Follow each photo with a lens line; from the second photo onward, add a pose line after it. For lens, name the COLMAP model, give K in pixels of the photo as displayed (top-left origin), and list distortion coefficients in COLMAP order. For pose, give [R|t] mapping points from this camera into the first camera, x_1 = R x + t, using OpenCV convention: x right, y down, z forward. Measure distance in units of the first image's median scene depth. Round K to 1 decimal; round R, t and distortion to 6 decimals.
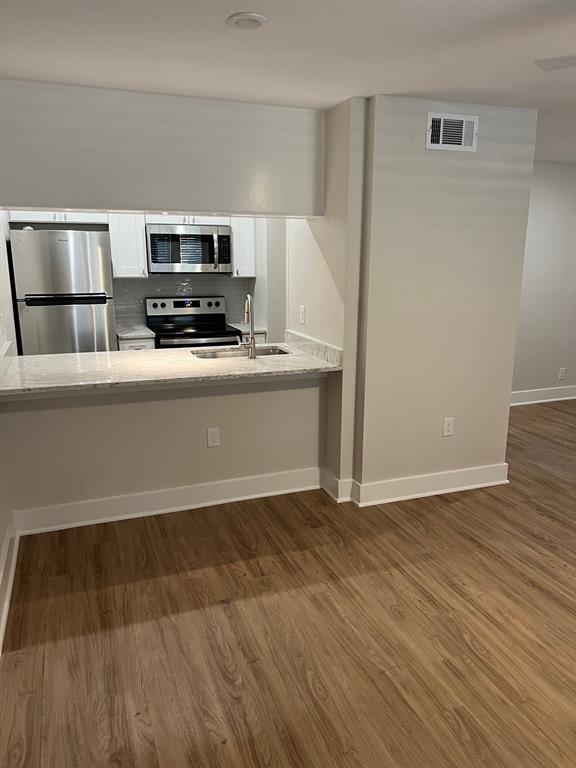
lens RADIAL K [[578.7, 0, 289.1], [0, 578.7, 390.7], [0, 0, 1]] dist [0.057642, -0.067481]
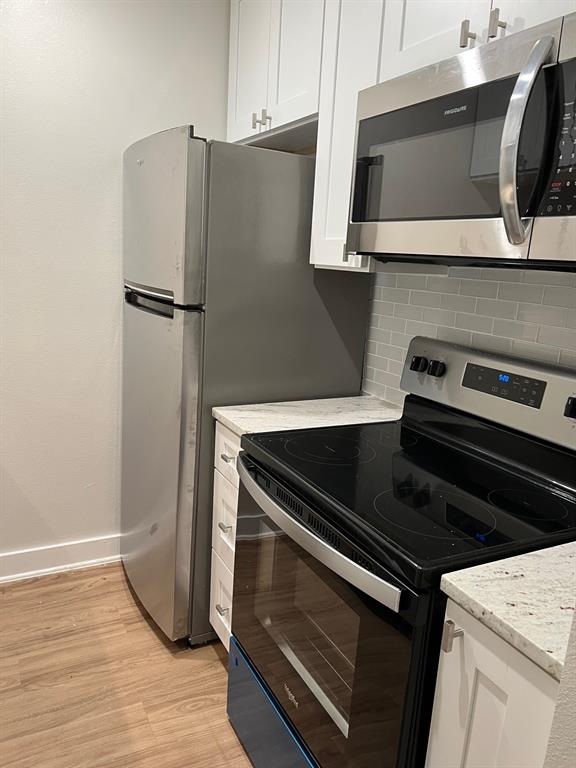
lens RADIAL K [[578.7, 0, 277.8], [0, 578.7, 389.6], [0, 0, 1]] dist [0.057642, -0.067481]
pose [[0.107399, 0.228219, -0.967668, 0.113044], [-0.283302, 0.939972, 0.190244, -0.266119], [0.952998, 0.253711, 0.165607, 1.355821]]
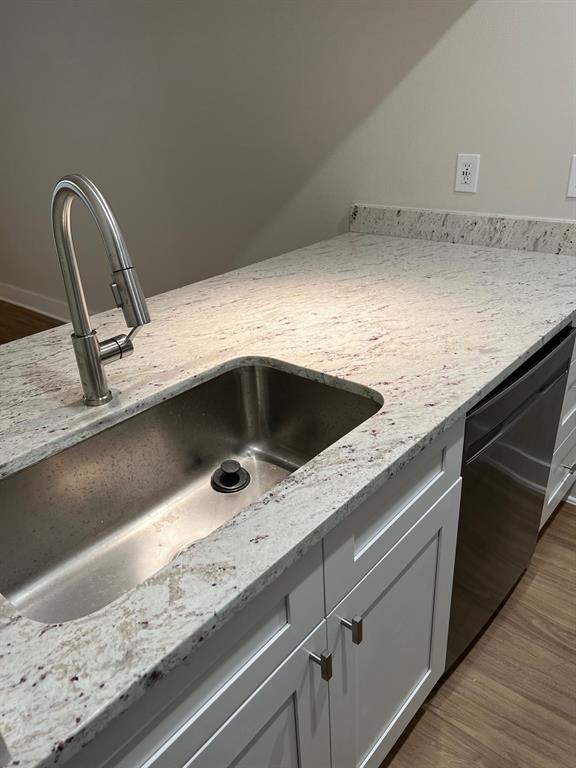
lens RADIAL K [[578.7, 0, 288.0], [0, 578.7, 387.8], [0, 0, 1]] dist [0.057642, -0.067481]
pose [[-0.877122, 0.248095, -0.411224, -0.031513], [-0.066174, 0.785644, 0.615130, -0.269171], [0.475686, 0.566756, -0.672688, 1.363378]]
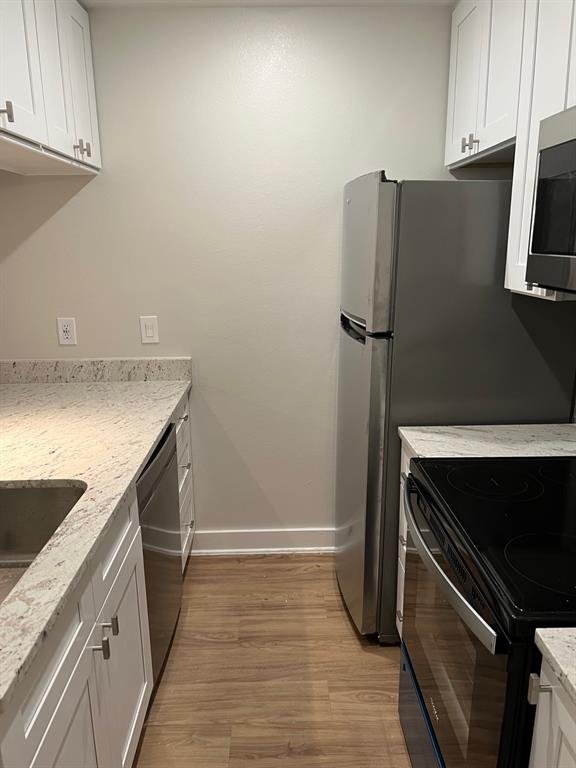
lens RADIAL K [[578.7, 0, 281.9], [0, 578.7, 389.4], [0, 0, 1]] dist [0.057642, -0.067481]
pose [[-0.338470, 0.235314, -0.911079, 0.145266], [-0.206789, 0.925956, 0.315979, -0.323231], [0.917974, 0.295351, -0.264748, 1.425605]]
